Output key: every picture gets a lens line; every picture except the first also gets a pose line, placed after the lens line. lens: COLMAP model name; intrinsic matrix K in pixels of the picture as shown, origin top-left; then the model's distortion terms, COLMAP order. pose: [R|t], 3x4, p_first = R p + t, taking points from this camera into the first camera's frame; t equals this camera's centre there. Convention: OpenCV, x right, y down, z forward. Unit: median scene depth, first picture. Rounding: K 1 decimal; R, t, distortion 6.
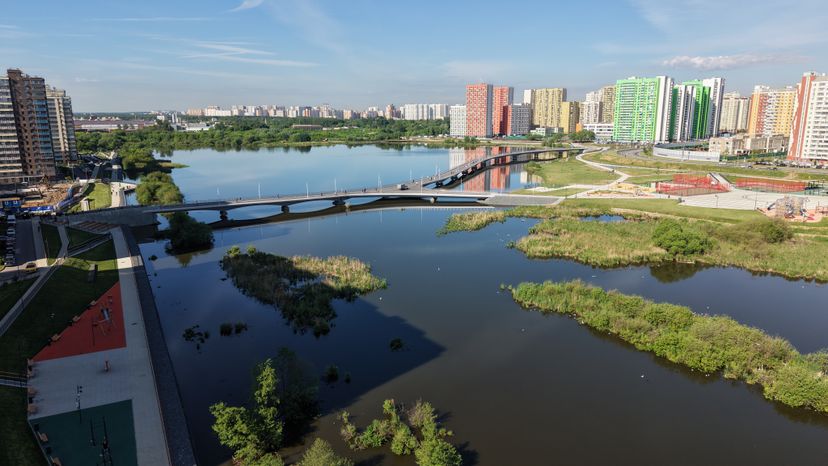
lens RADIAL K [[562.3, 0, 414.0], [0, 562.3, 233.0], [0, 0, 1]] dist [0.043303, -0.036496]
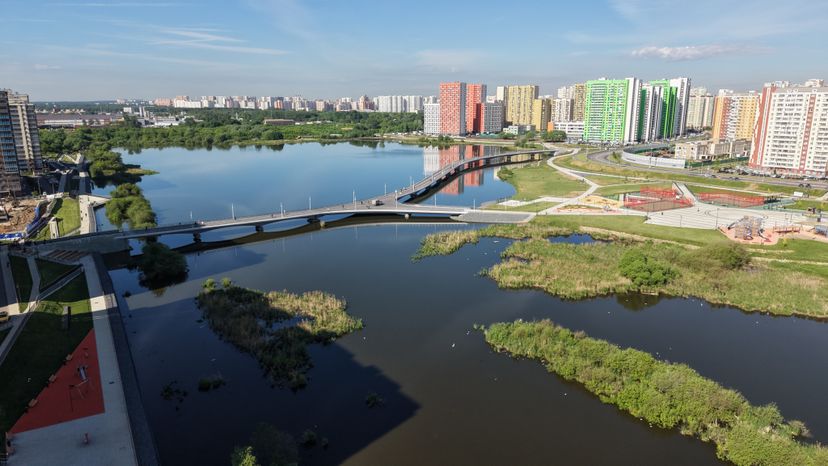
lens RADIAL K [[562.3, 0, 414.0], [0, 562.3, 233.0], [0, 0, 1]] dist [0.043303, -0.036496]
pose [[0.998966, -0.009071, 0.044539, 0.000384], [0.008227, 0.999784, 0.019102, -0.031719], [-0.044702, -0.018716, 0.998825, -0.007264]]
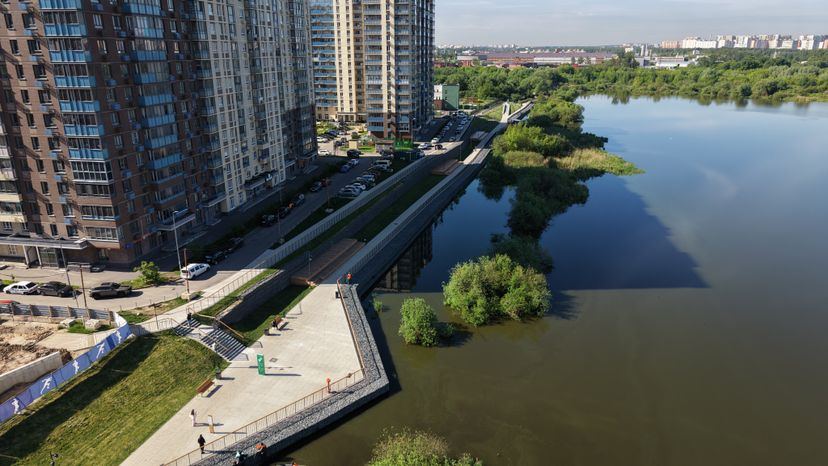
lens RADIAL K [[562.3, 0, 414.0], [0, 562.3, 233.0], [0, 0, 1]] dist [0.043303, -0.036496]
pose [[0.722226, 0.221374, -0.655273, -0.284587], [-0.148946, 0.974947, 0.165206, -0.132492], [0.675429, -0.021716, 0.737105, 0.698541]]
